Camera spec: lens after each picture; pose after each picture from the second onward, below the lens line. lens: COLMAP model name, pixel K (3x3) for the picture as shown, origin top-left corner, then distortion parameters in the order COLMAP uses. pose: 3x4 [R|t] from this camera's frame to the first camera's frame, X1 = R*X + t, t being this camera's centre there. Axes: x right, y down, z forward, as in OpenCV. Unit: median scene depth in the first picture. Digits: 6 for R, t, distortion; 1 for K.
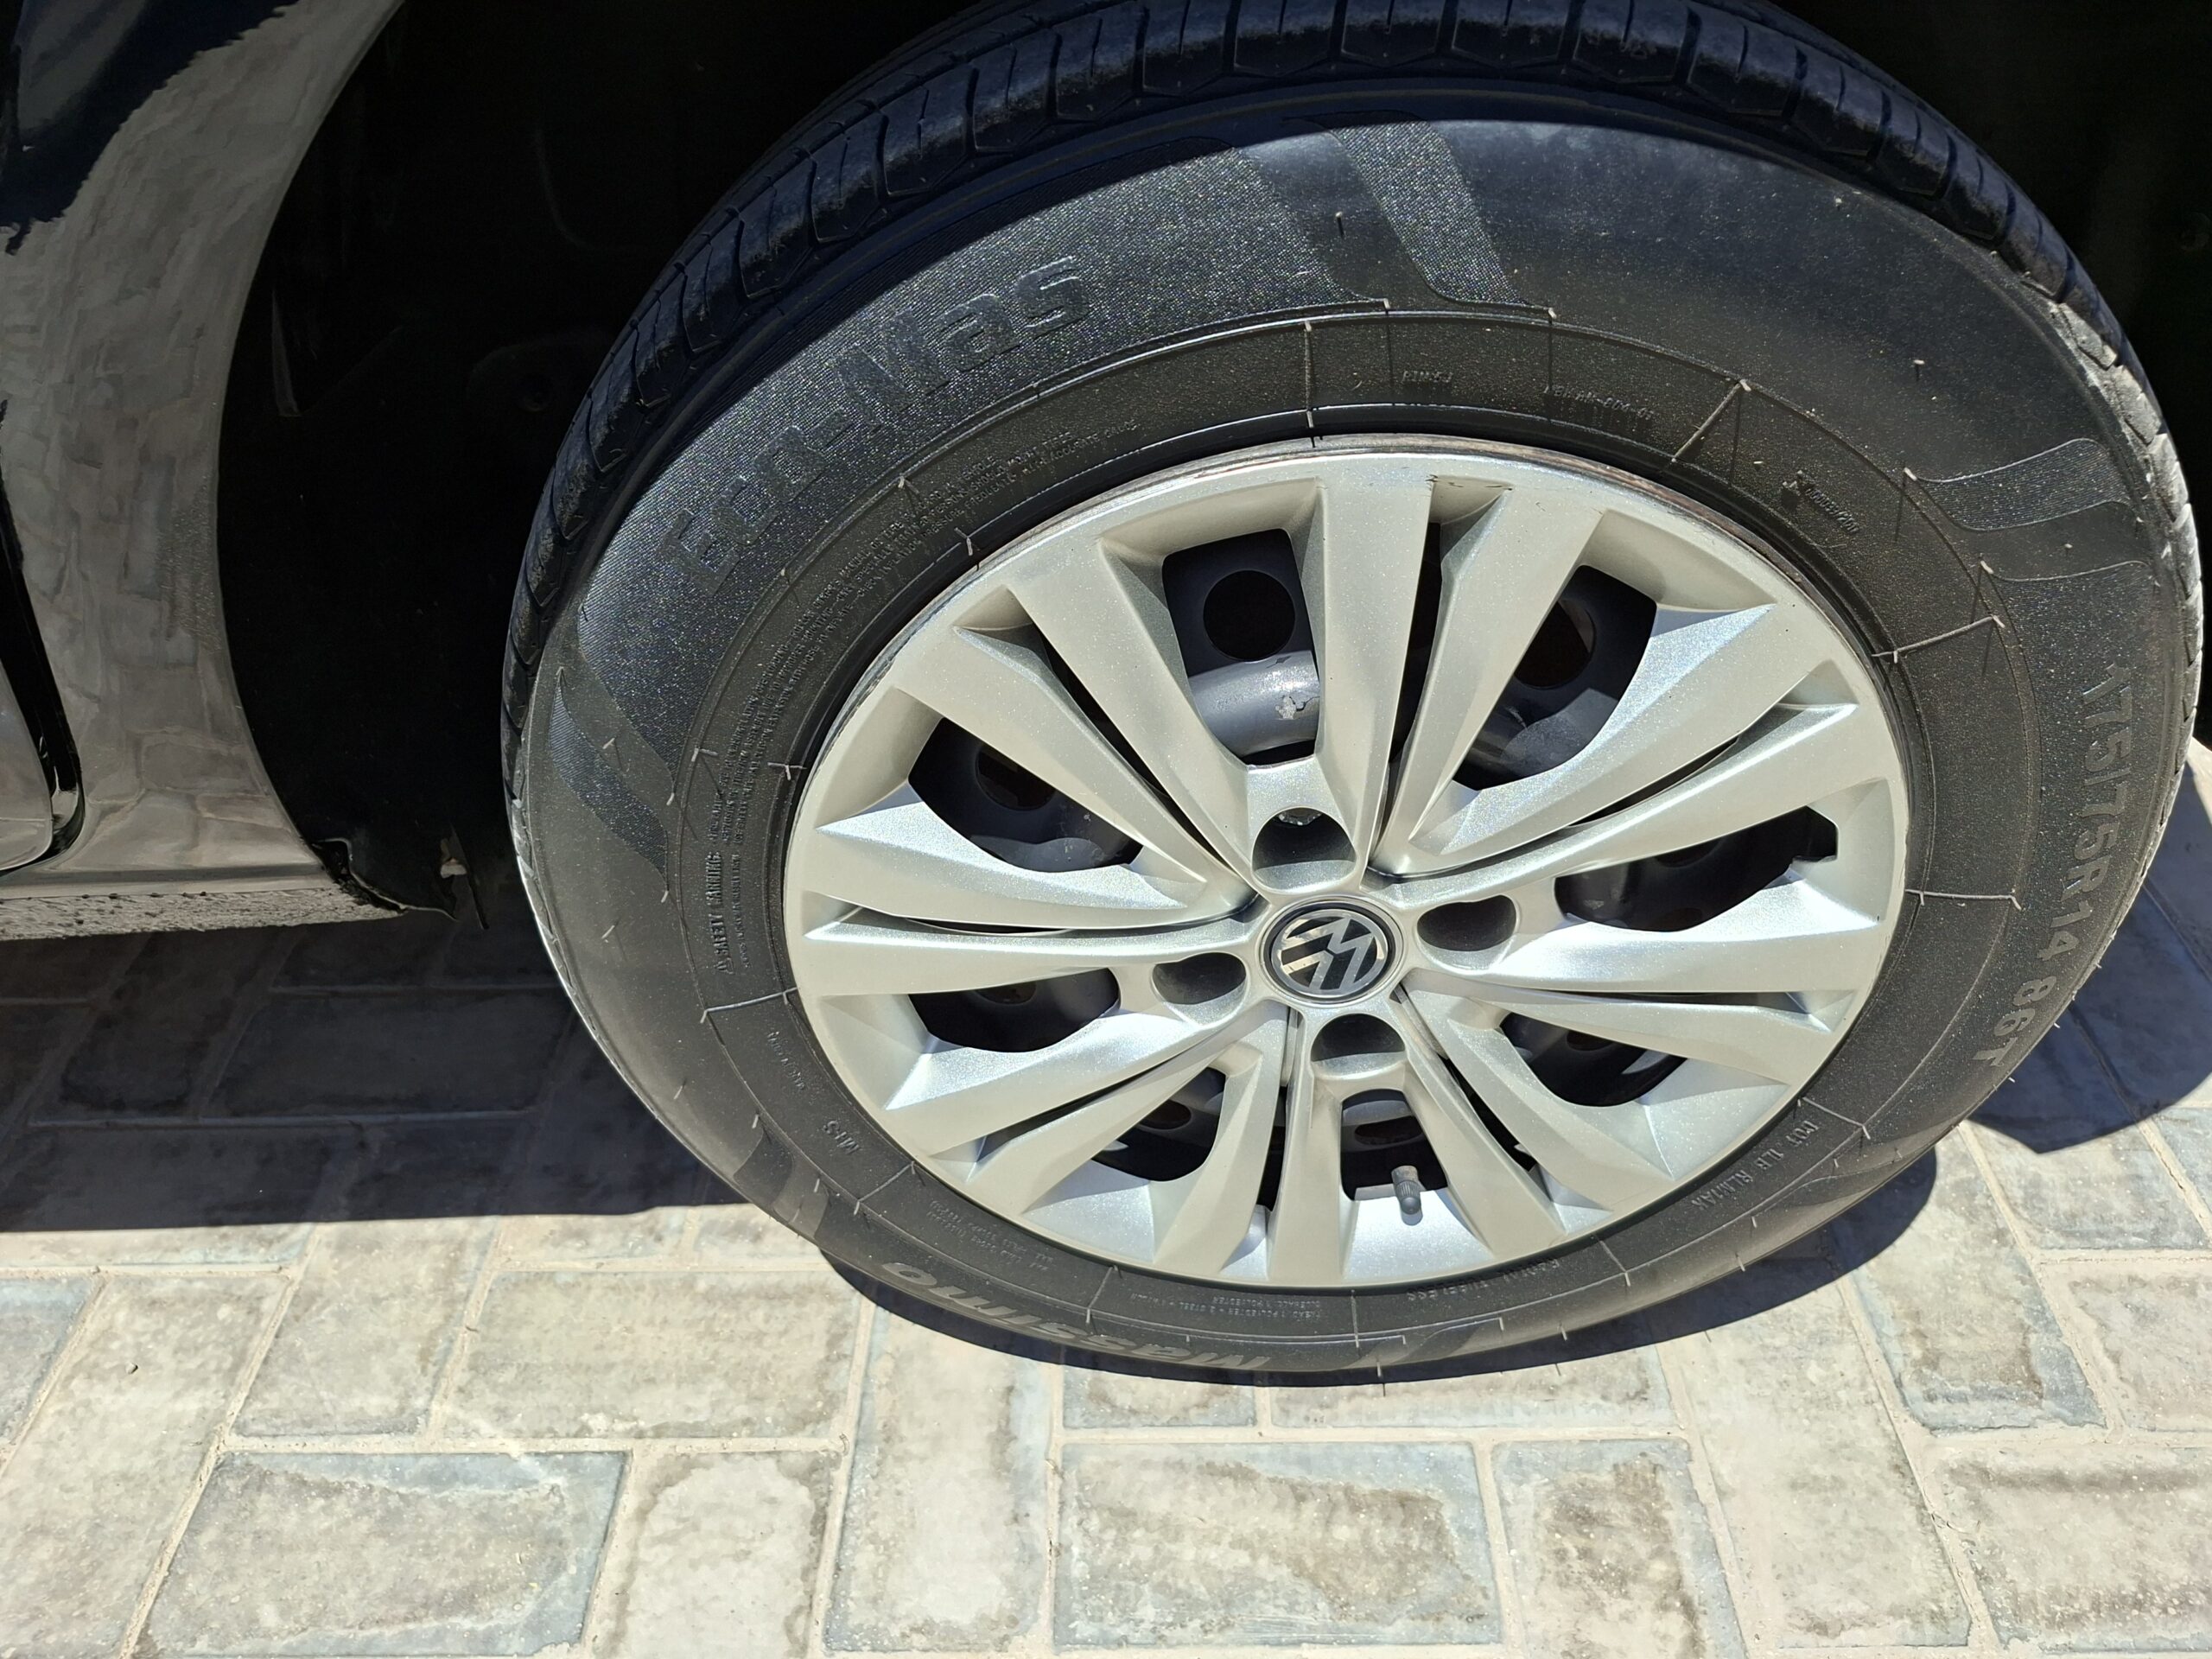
lens RADIAL K [[1553.2, 0, 1114.9], [0, 1553.2, 839.2], [0, 0, 1]] dist [0.055878, -0.052269]
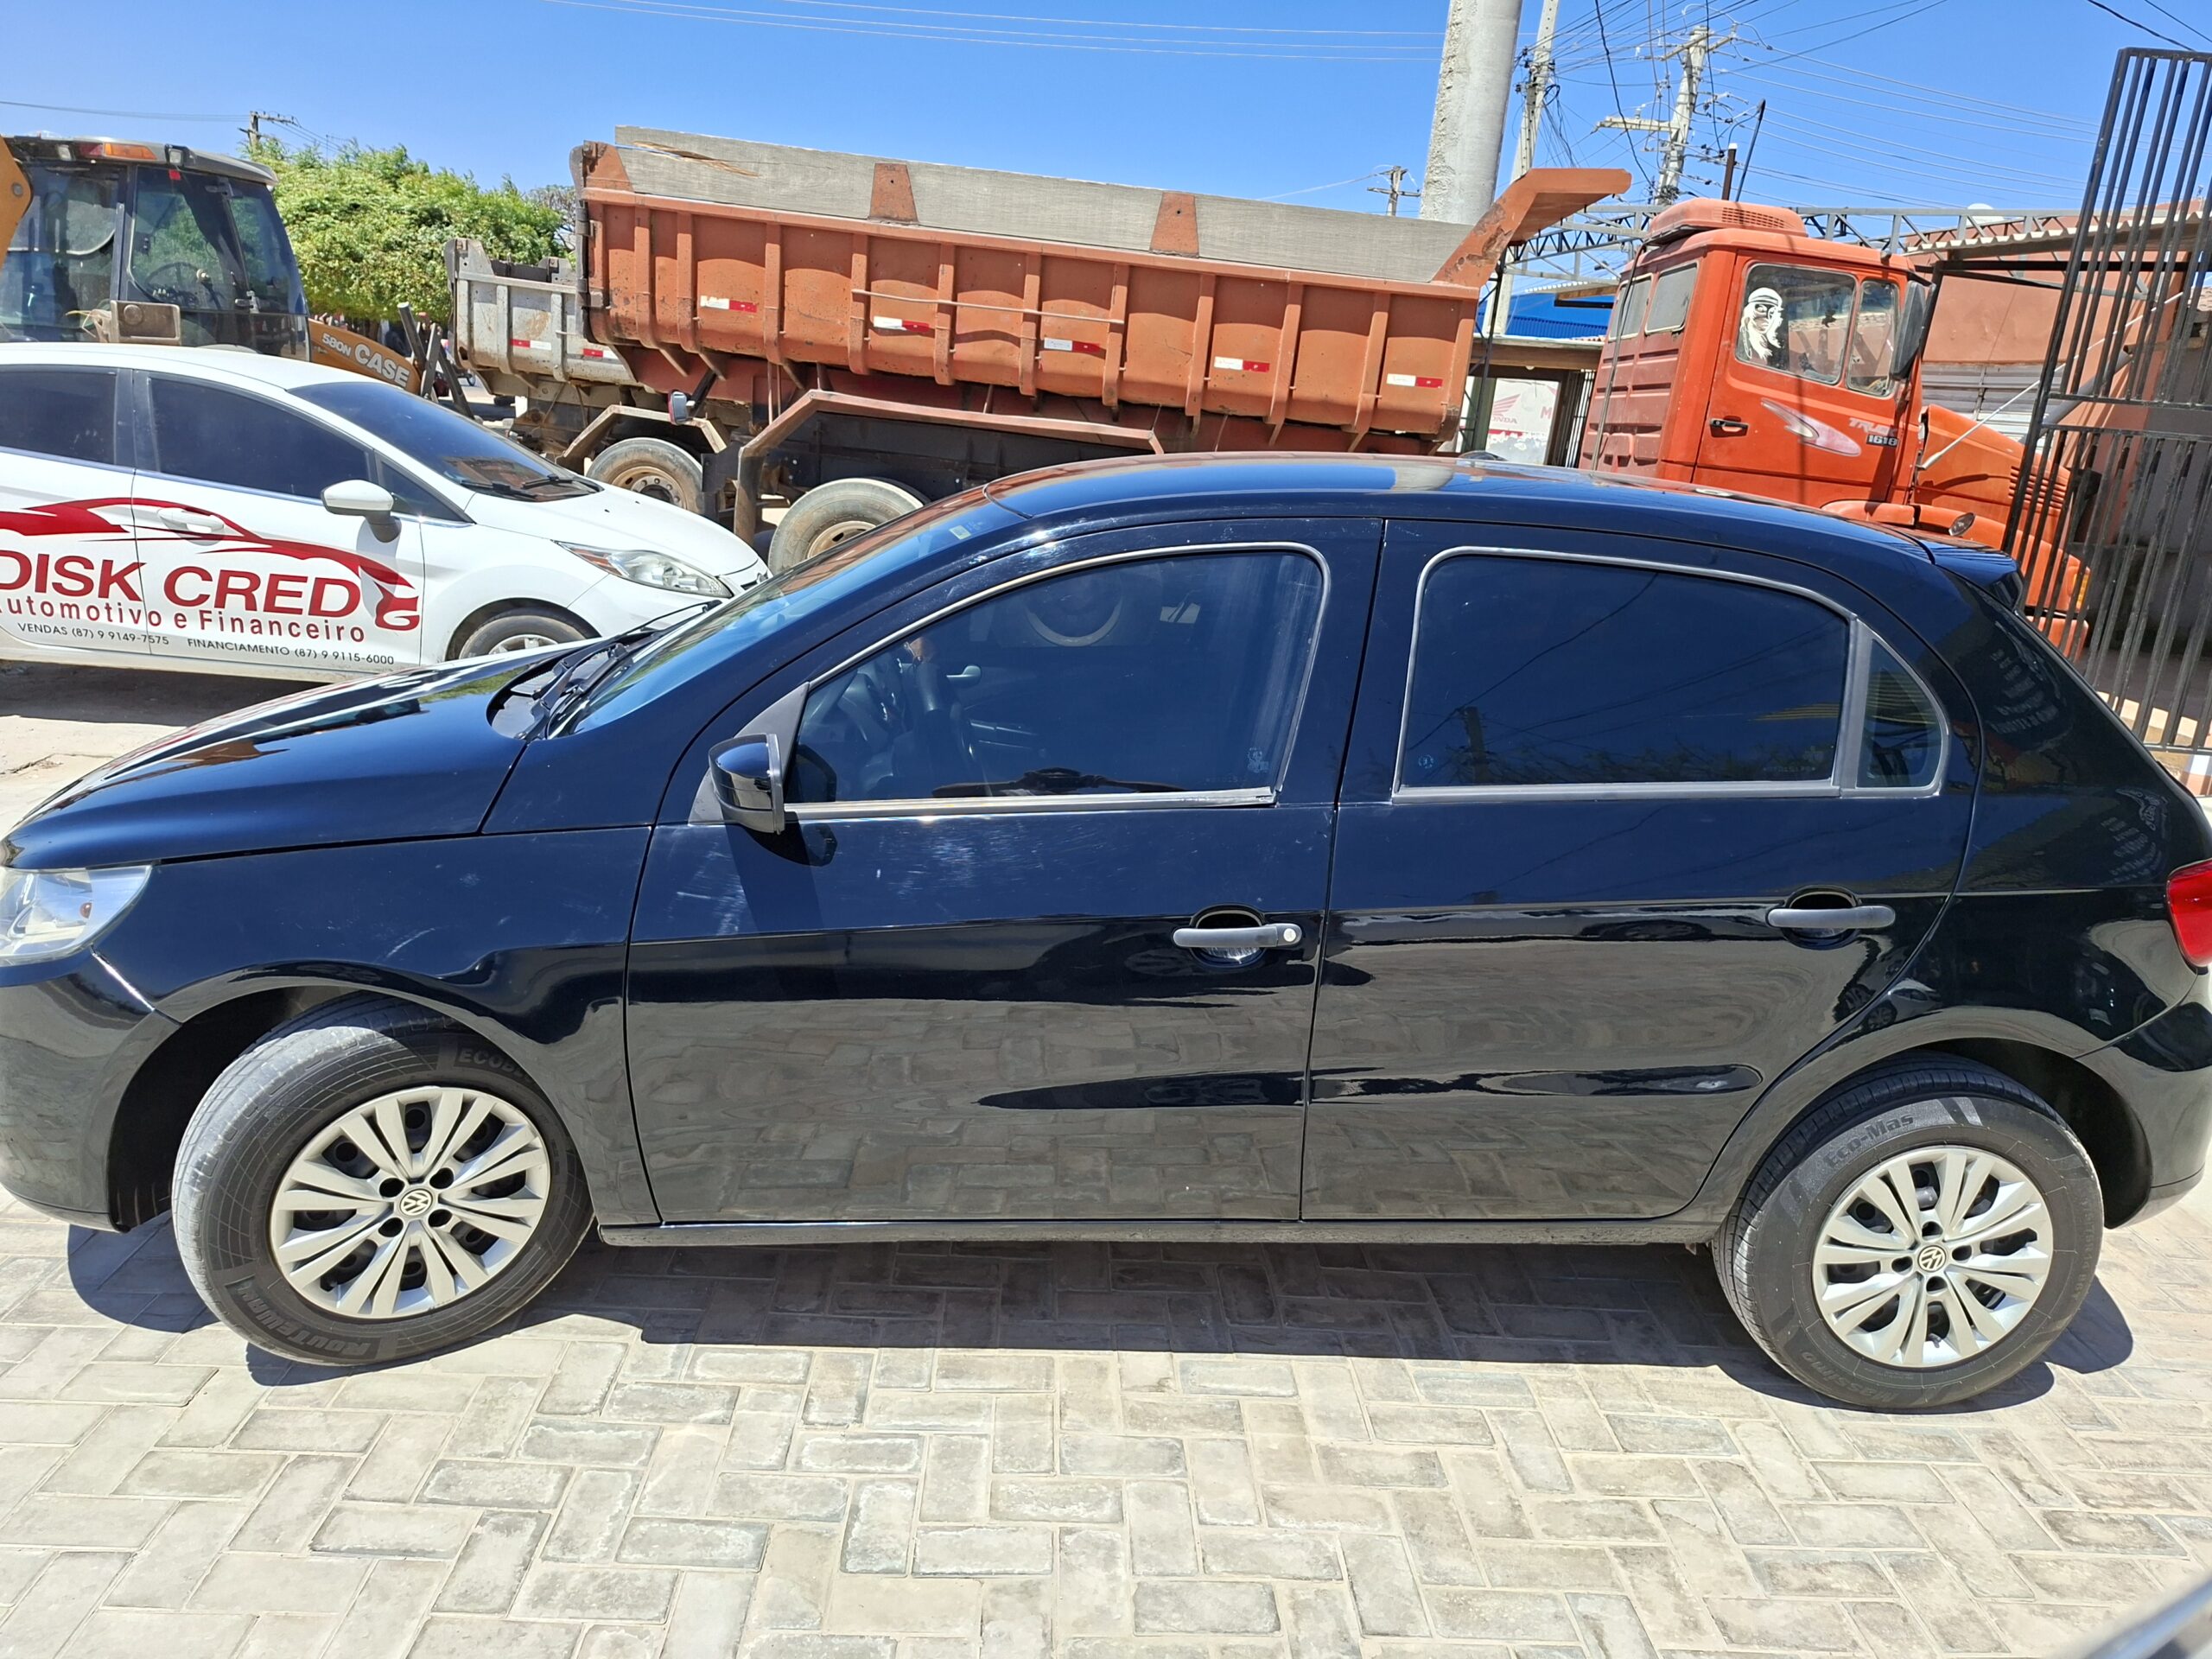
lens RADIAL K [[1550.8, 0, 1094.2], [0, 1550.8, 845.6], [0, 0, 1]] dist [0.050664, -0.044936]
pose [[0.995877, 0.065887, 0.062350, -2.575476], [-0.034875, 0.912611, -0.407338, 0.896443], [-0.083740, 0.403484, 0.911146, -3.332898]]
